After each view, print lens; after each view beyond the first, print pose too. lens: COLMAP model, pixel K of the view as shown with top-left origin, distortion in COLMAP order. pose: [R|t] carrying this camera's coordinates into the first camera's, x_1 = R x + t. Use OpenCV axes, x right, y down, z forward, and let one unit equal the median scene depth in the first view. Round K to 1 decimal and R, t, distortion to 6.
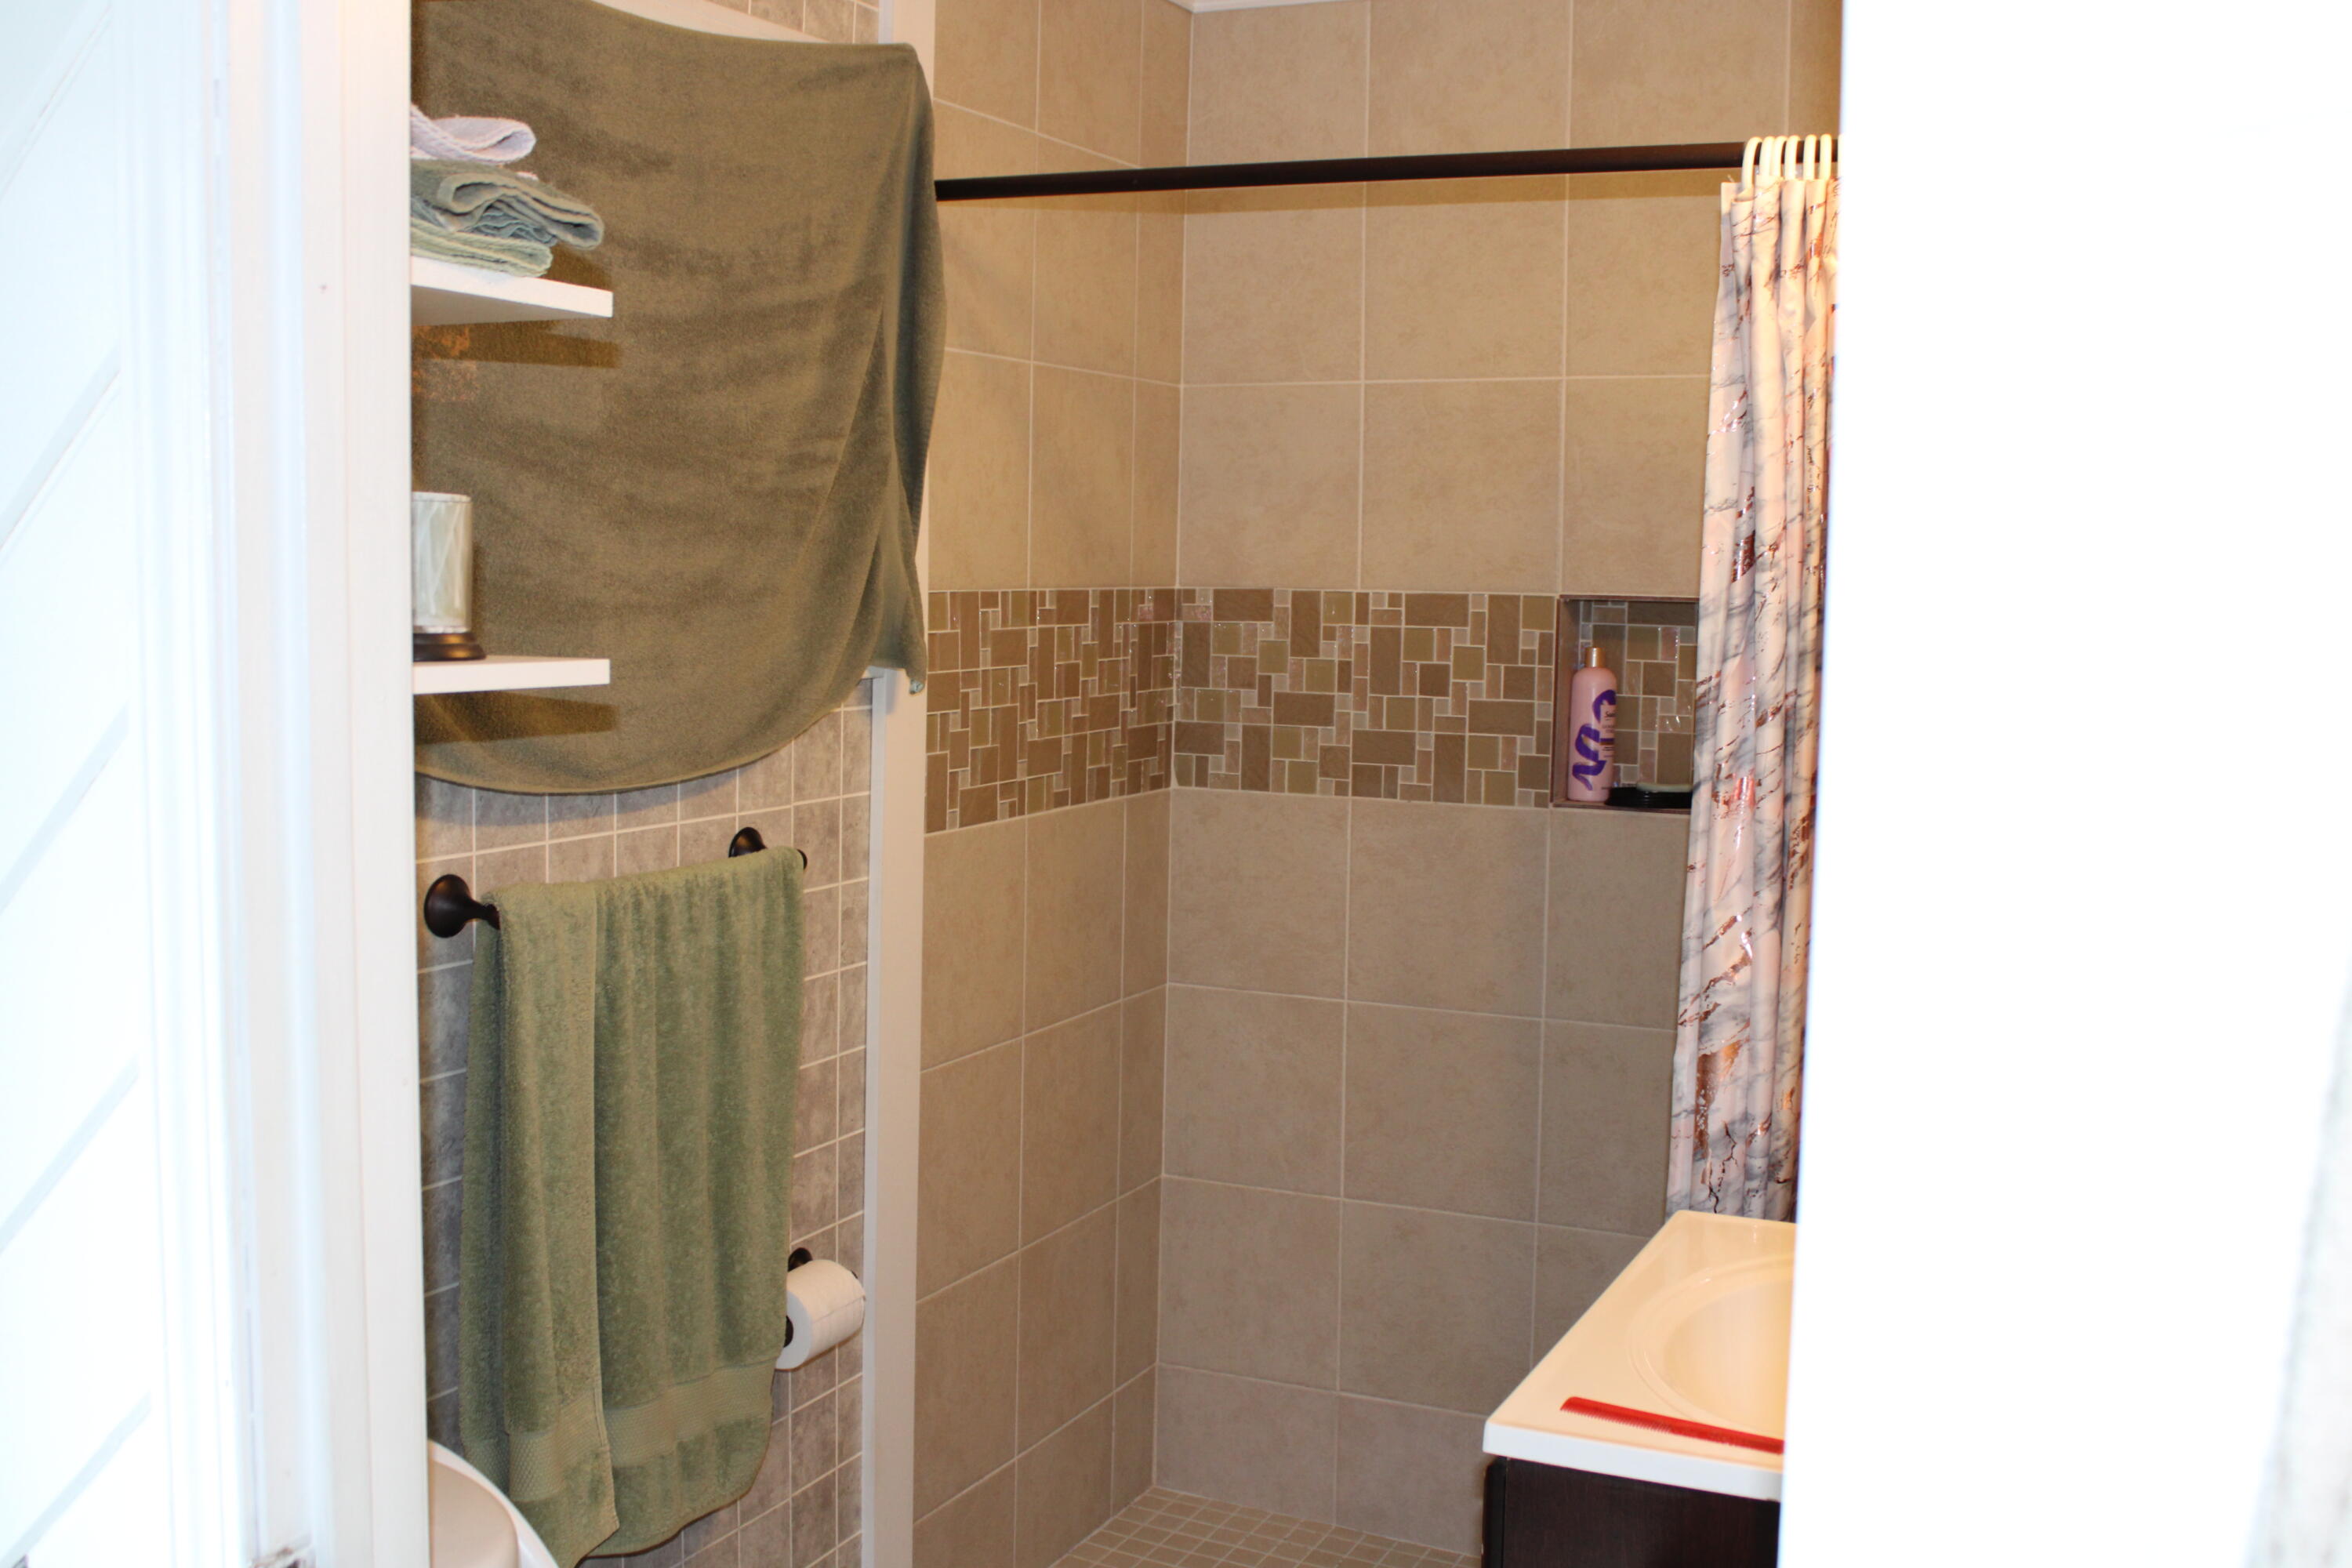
lens RADIAL K [[2372.6, 0, 1176.0], [0, 2372.6, 784.0], [0, 0, 1]] dist [-0.128198, 0.157662]
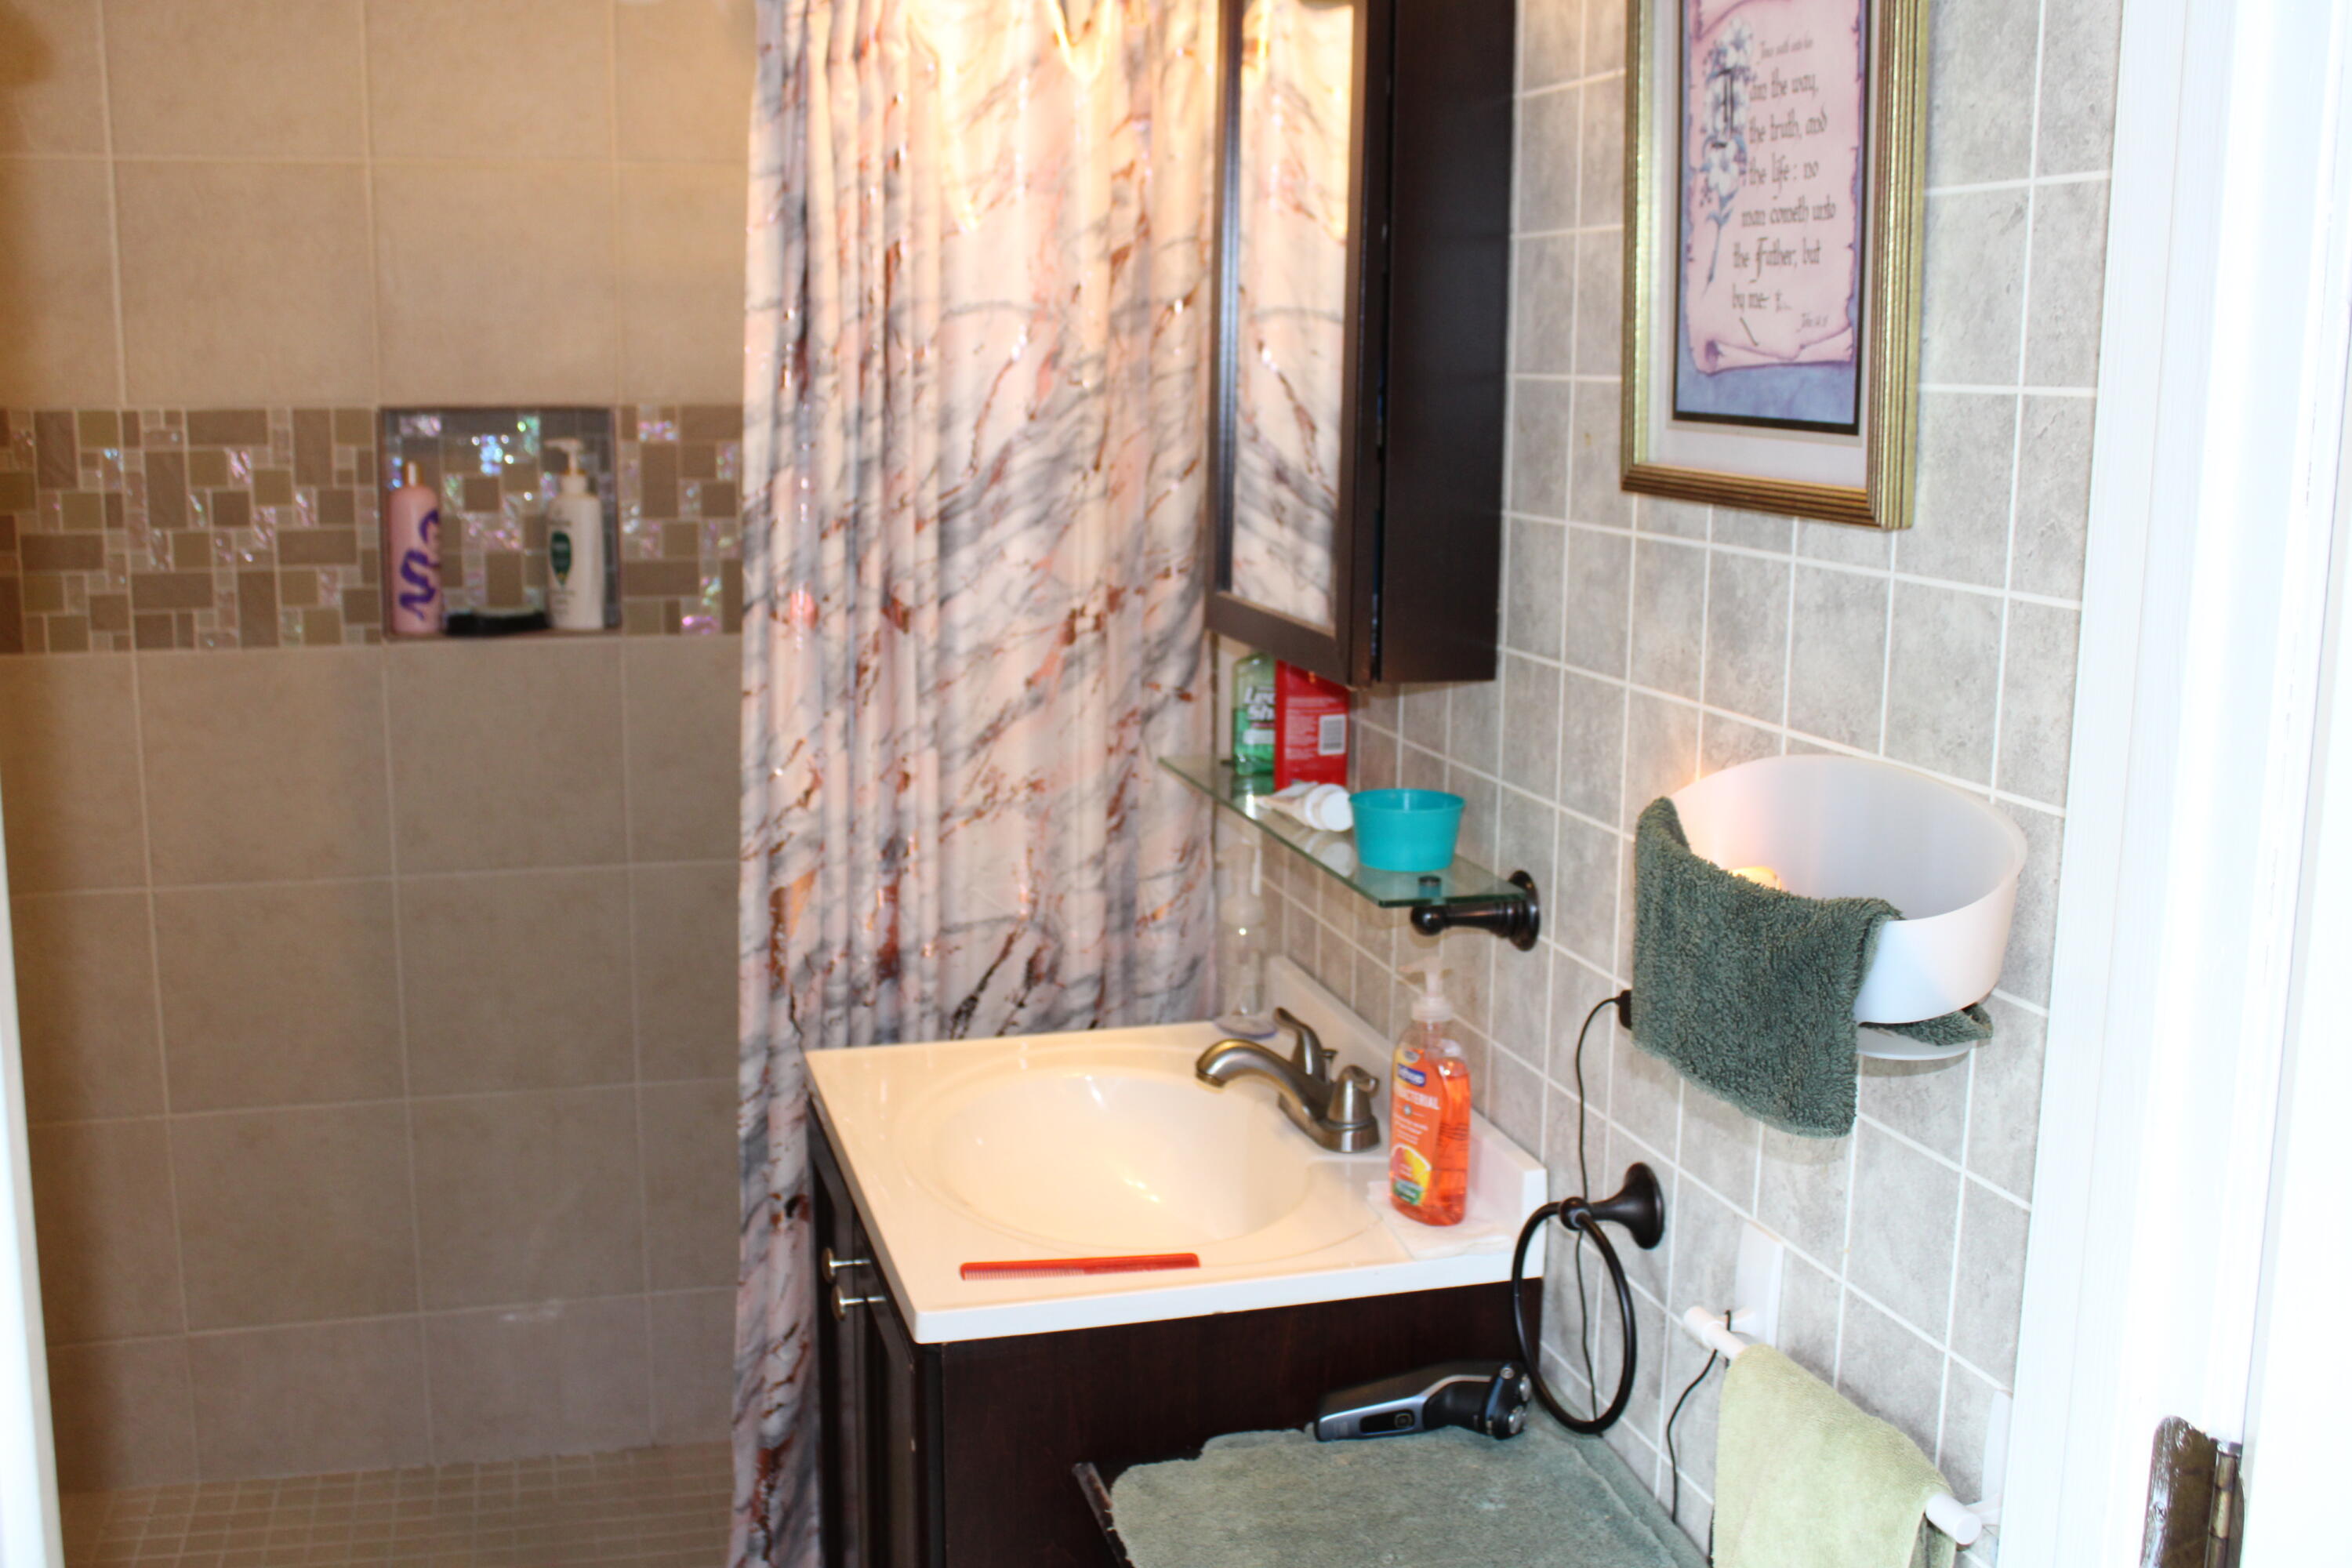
lens RADIAL K [[2362.6, 0, 1175.2], [0, 2362.6, 777.6], [0, 0, 1]] dist [-0.131976, 0.156188]
pose [[0.754532, -0.122365, 0.644755, -0.253897], [0.066343, 0.991652, 0.110563, -0.023100], [-0.652902, -0.040648, 0.756351, 0.170864]]
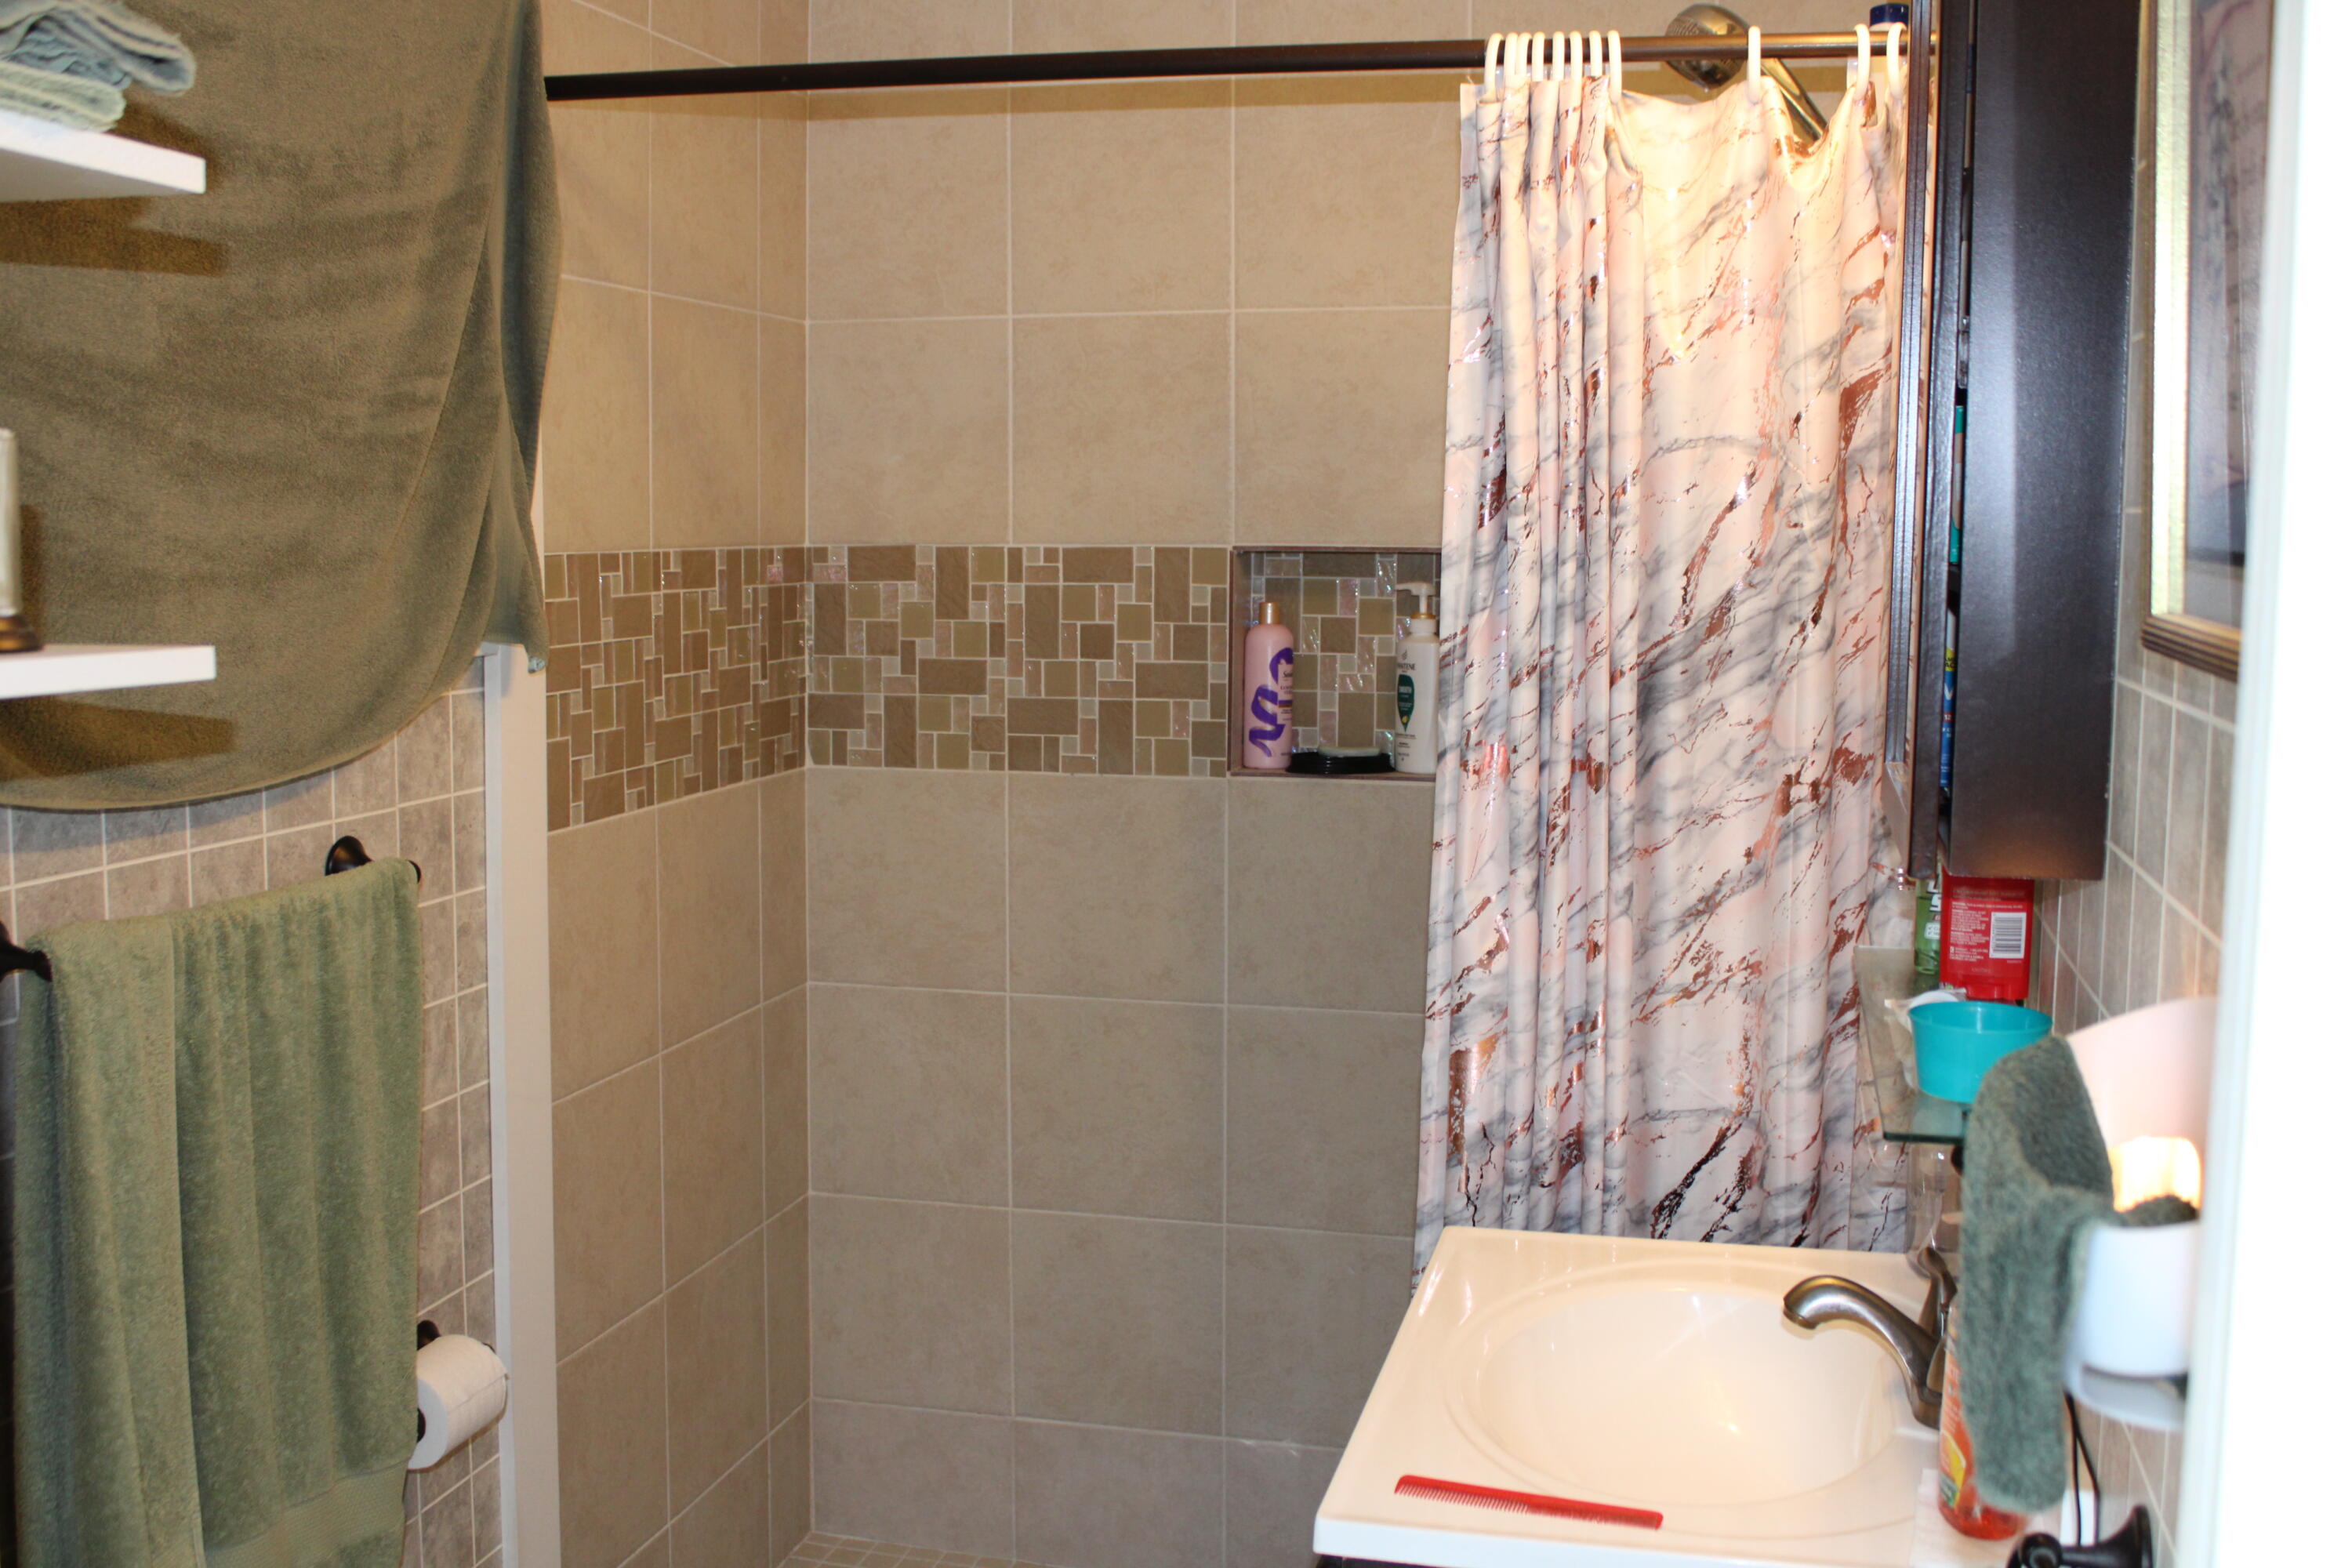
lens RADIAL K [[2362.6, 0, 1175.2], [0, 2362.6, 777.6], [0, 0, 1]] dist [-0.131976, 0.156188]
pose [[0.981110, -0.032317, 0.190731, -0.050021], [0.029329, 0.999399, 0.018469, -0.009718], [-0.191213, -0.012527, 0.981469, 0.128258]]
